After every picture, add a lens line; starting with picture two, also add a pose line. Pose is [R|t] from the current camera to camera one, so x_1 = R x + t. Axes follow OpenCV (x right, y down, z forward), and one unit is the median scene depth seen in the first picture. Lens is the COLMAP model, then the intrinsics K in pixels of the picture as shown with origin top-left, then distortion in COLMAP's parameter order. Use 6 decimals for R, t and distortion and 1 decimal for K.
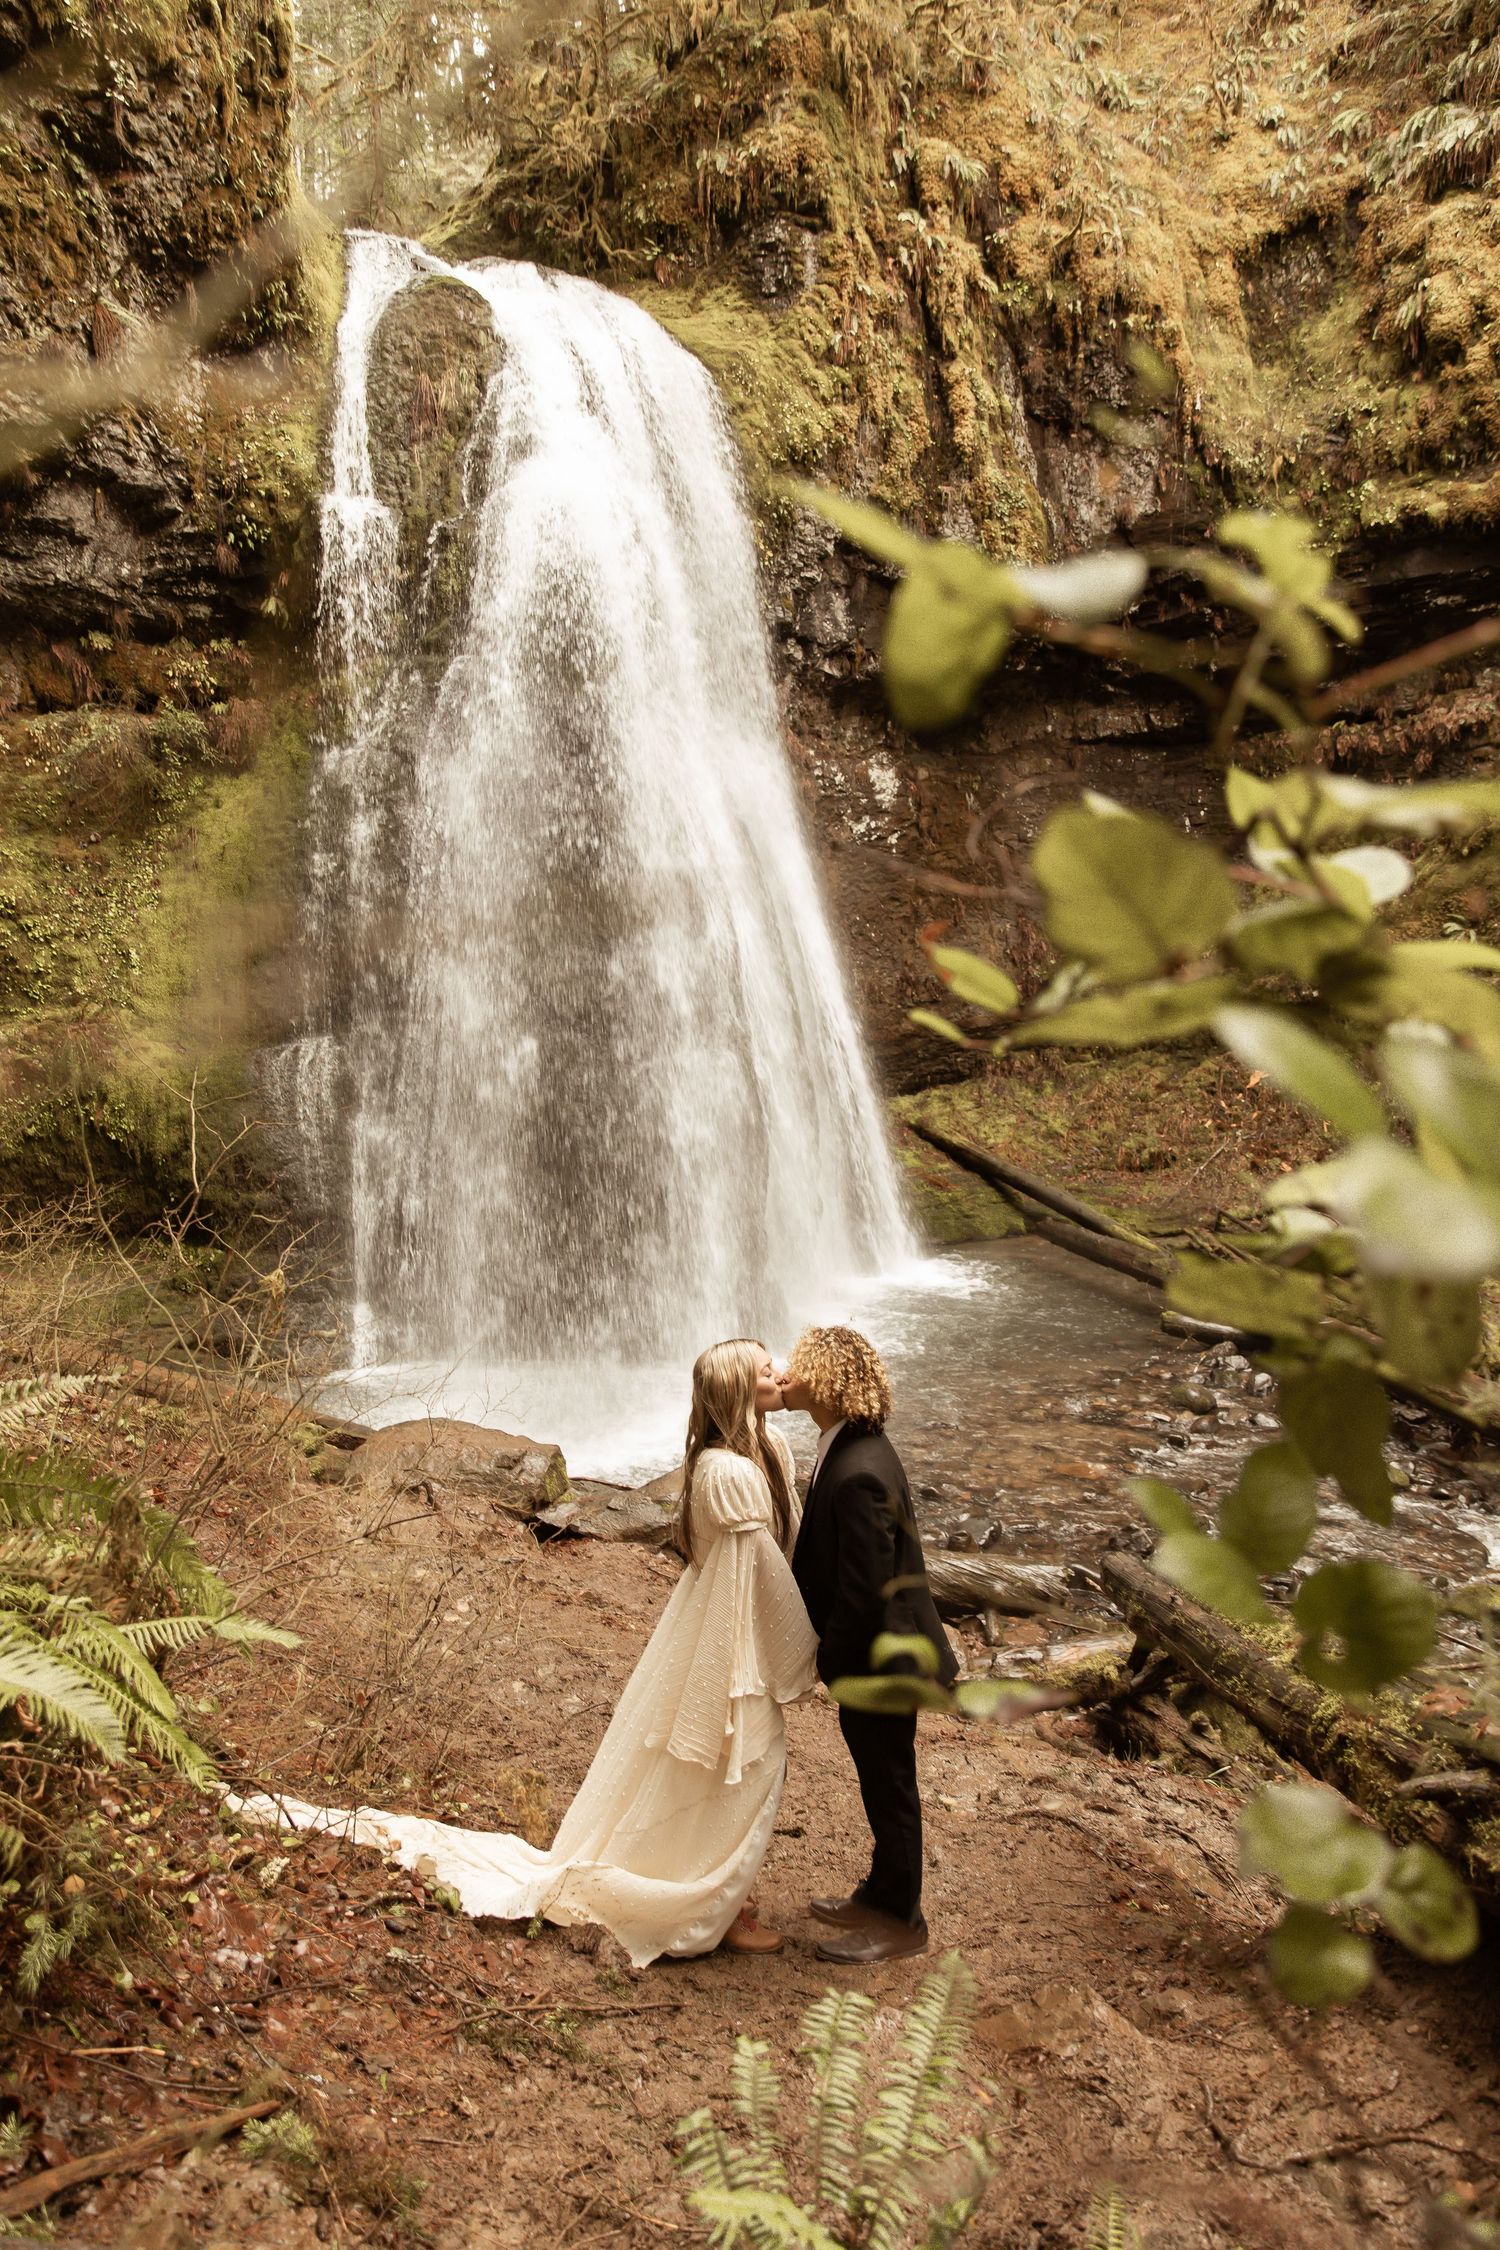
lens RADIAL K [[1517.8, 0, 746.6], [0, 1517.8, 1131.1], [0, 0, 1]] dist [-0.103286, 0.075415]
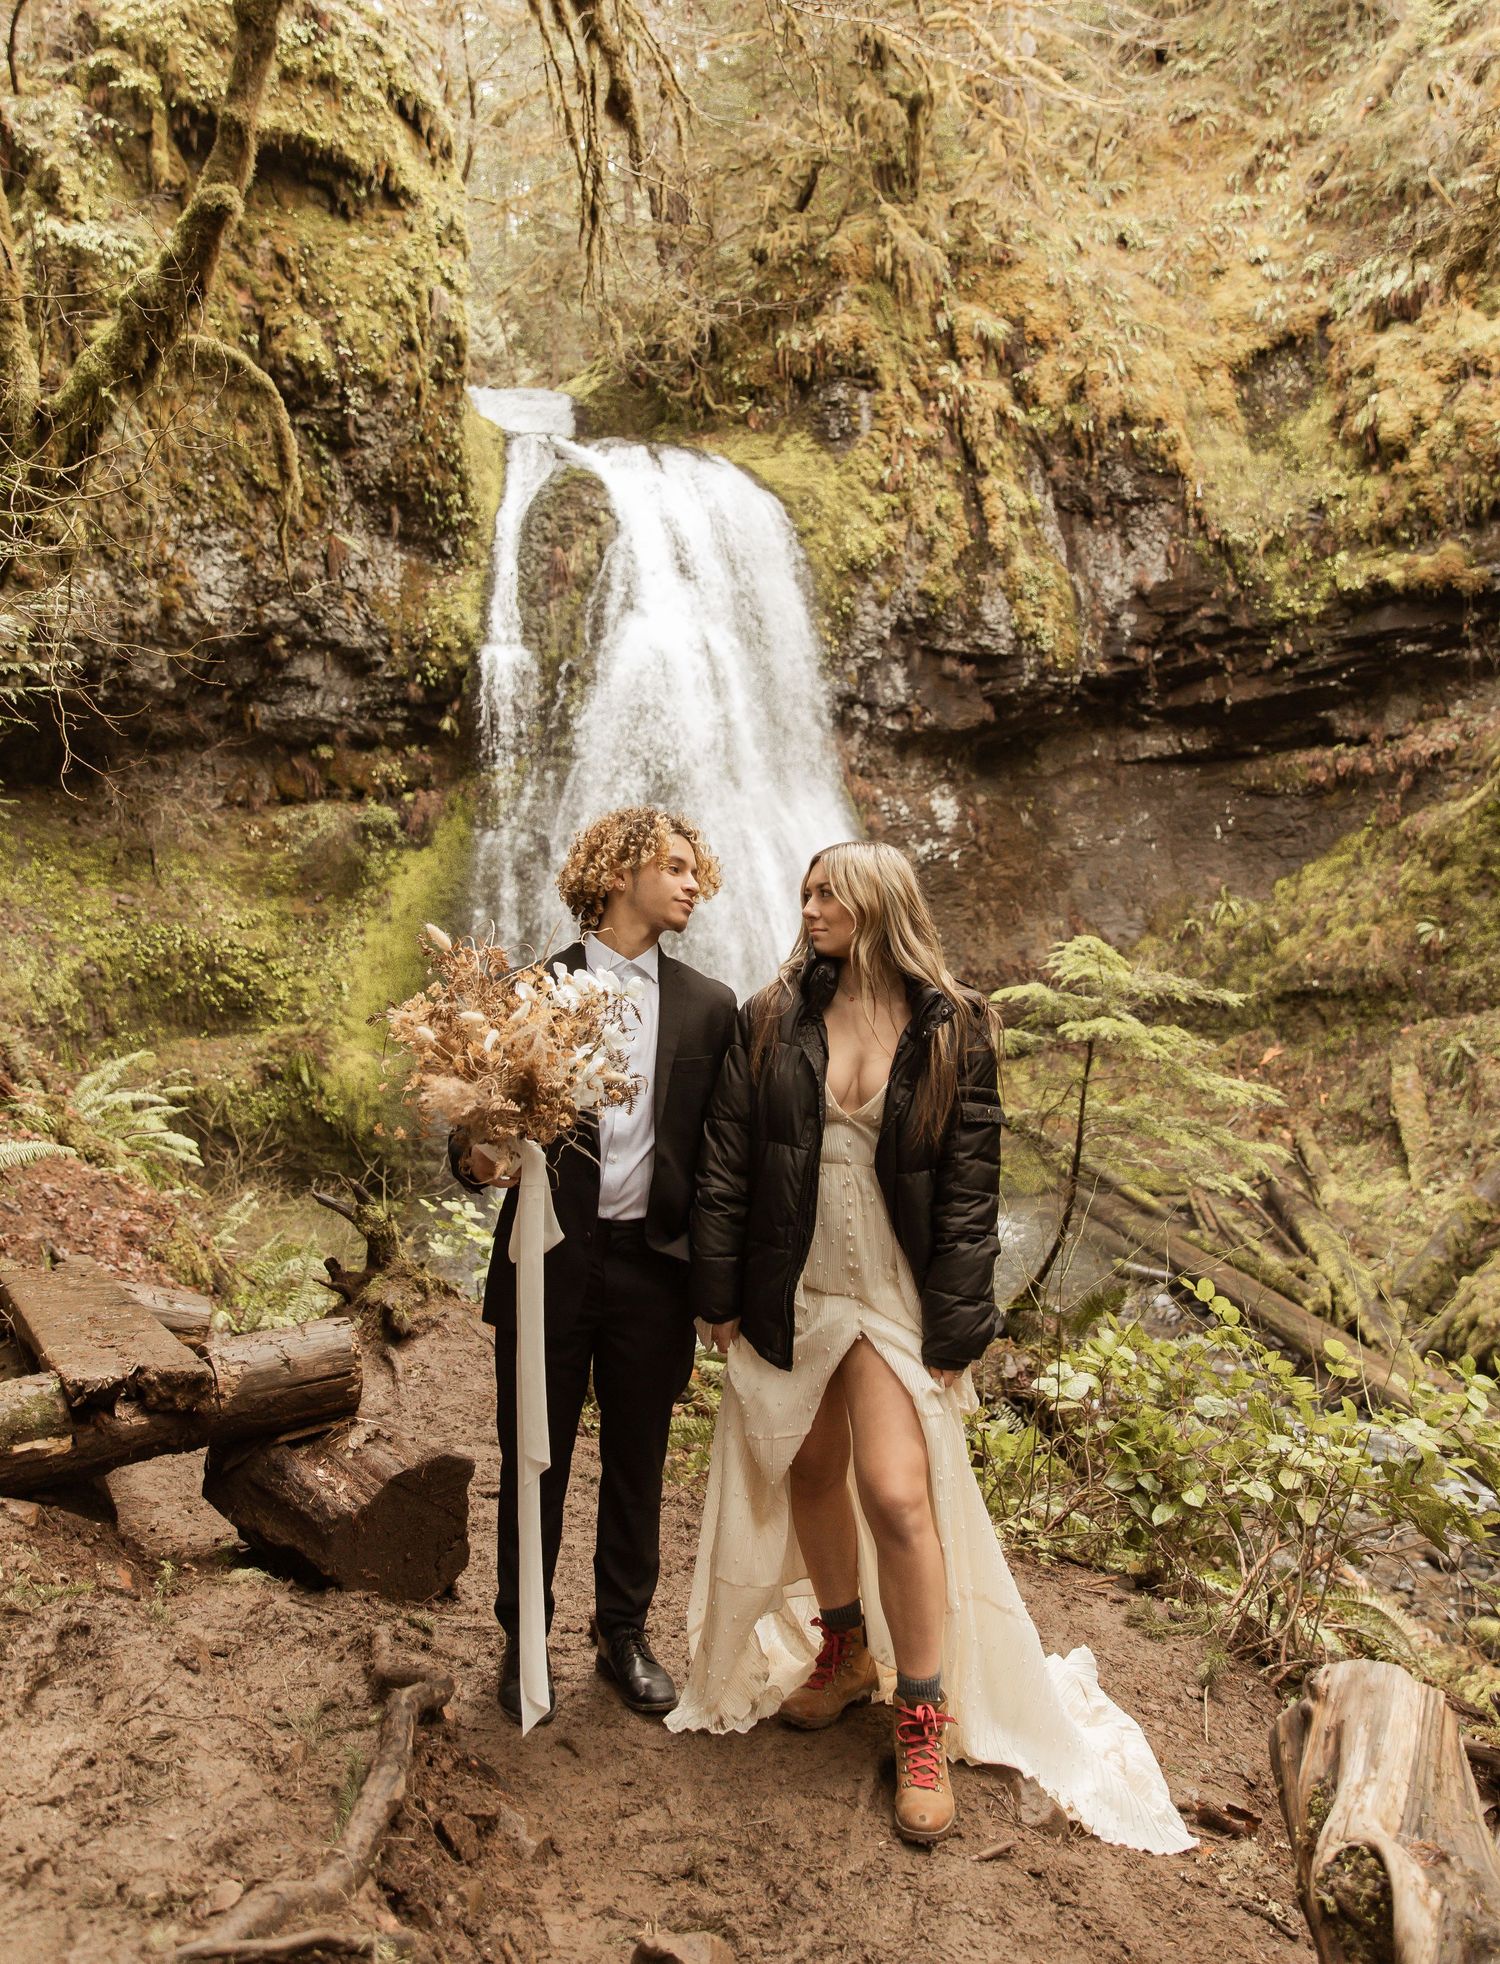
lens RADIAL K [[1548.4, 0, 734.5], [0, 1548.4, 860.9], [0, 0, 1]] dist [-0.103924, 0.065960]
pose [[0.991384, -0.016705, -0.129919, 0.096990], [-0.000543, 0.991302, -0.131605, -0.032576], [0.130988, 0.130542, 0.982752, -0.265661]]
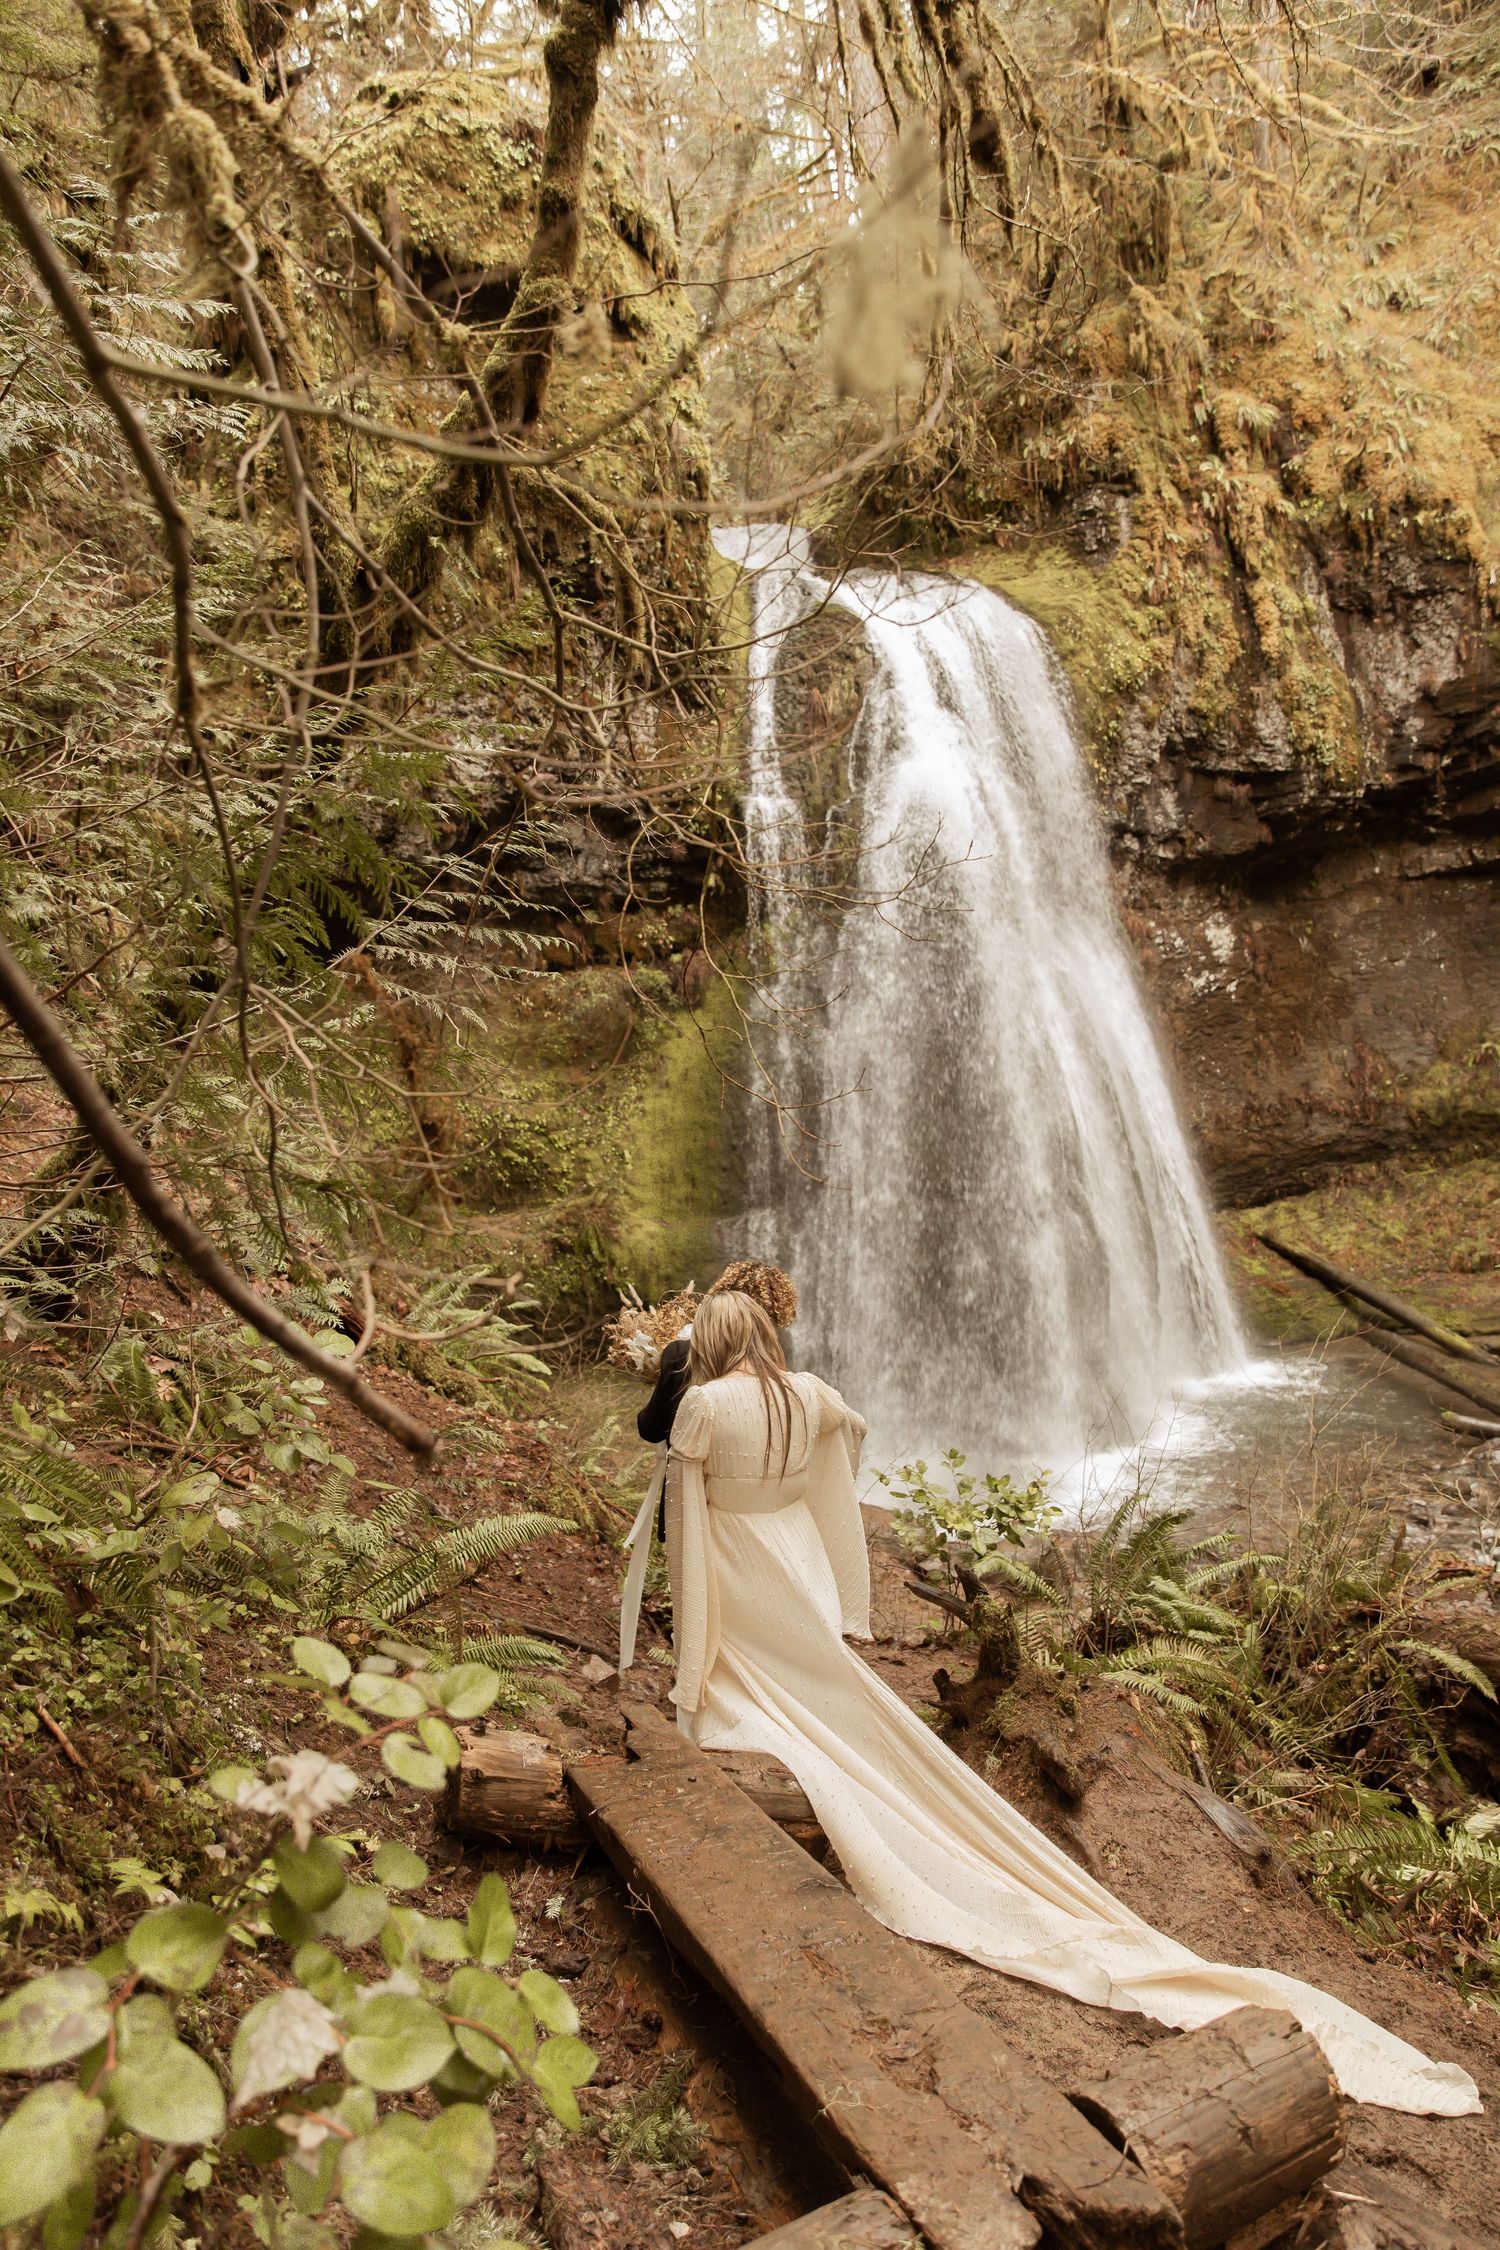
lens RADIAL K [[1517.8, 0, 753.0], [0, 1517.8, 1137.7], [0, 0, 1]] dist [-0.103286, 0.075415]
pose [[0.963814, -0.043715, -0.262966, 0.048434], [0.033950, 0.998559, -0.041564, -0.051333], [0.264404, 0.031132, 0.963909, -0.224236]]
